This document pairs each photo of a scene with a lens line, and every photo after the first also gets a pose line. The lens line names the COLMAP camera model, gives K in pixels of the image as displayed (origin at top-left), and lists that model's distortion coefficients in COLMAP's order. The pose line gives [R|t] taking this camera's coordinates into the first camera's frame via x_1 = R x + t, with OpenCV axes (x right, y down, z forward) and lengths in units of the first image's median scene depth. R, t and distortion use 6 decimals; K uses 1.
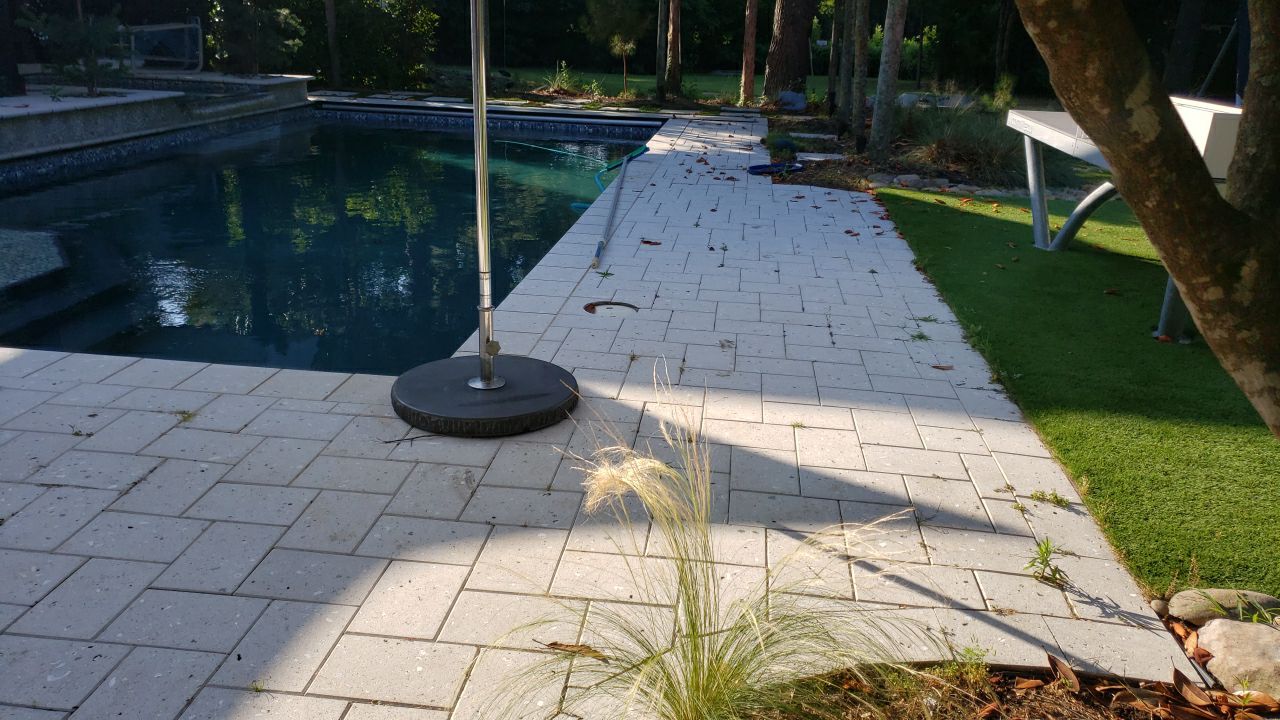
lens RADIAL K [[990.2, 0, 637.9], [0, 990.2, 346.2], [0, 0, 1]] dist [-0.003900, 0.009099]
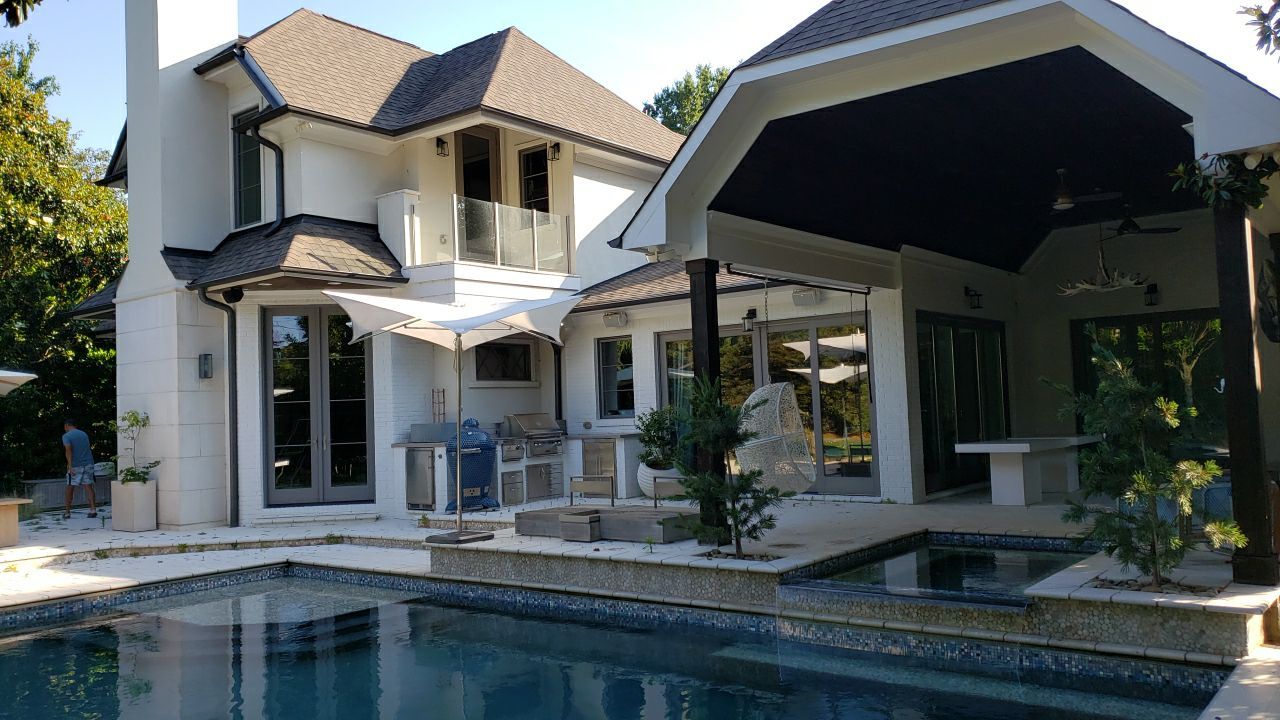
lens RADIAL K [[990.2, 0, 643.7], [0, 990.2, 359.7], [0, 0, 1]] dist [-0.003900, 0.009099]
pose [[-0.529837, -0.066441, -0.845493, 0.287871], [-0.248503, 0.965333, 0.079868, -0.517781], [0.810876, 0.252425, -0.527980, 1.482068]]
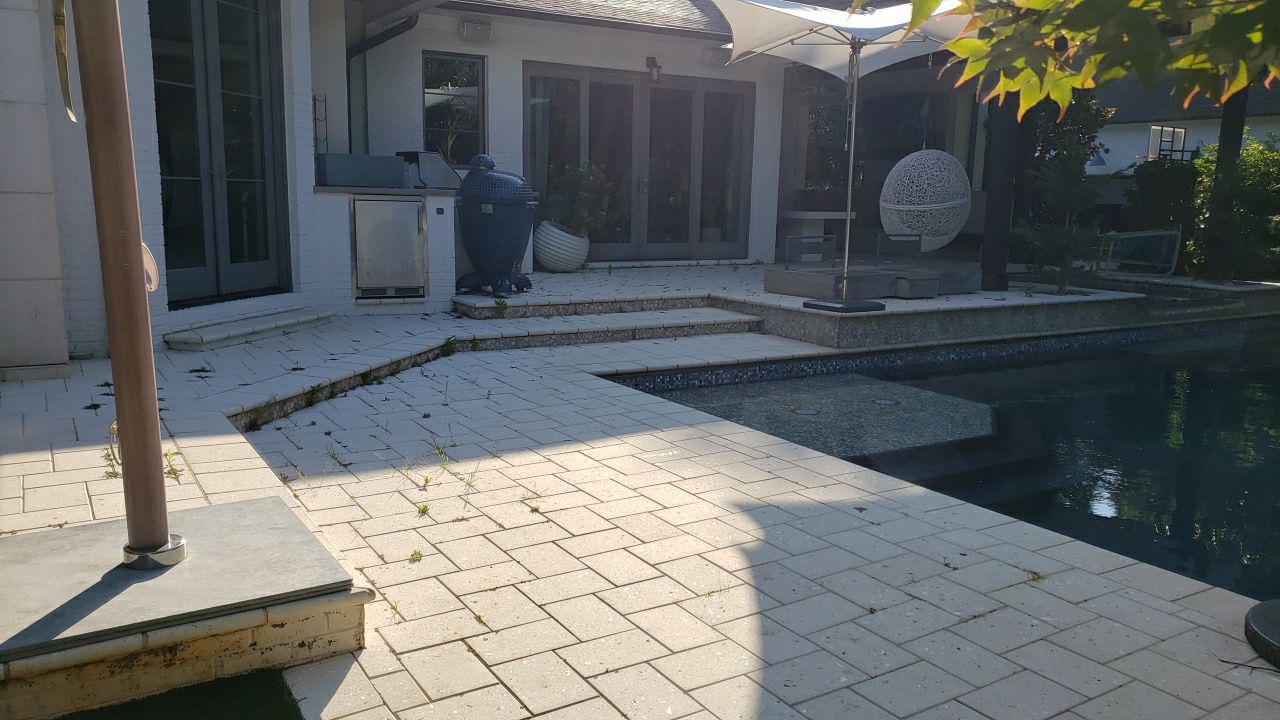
lens RADIAL K [[990.2, 0, 646.1], [0, 990.2, 366.2], [0, 0, 1]] dist [-0.003900, 0.009099]
pose [[0.615727, 0.108528, -0.780450, 0.045041], [-0.242719, 0.968431, -0.056822, 0.003985], [0.749645, 0.224417, 0.622631, -0.030308]]
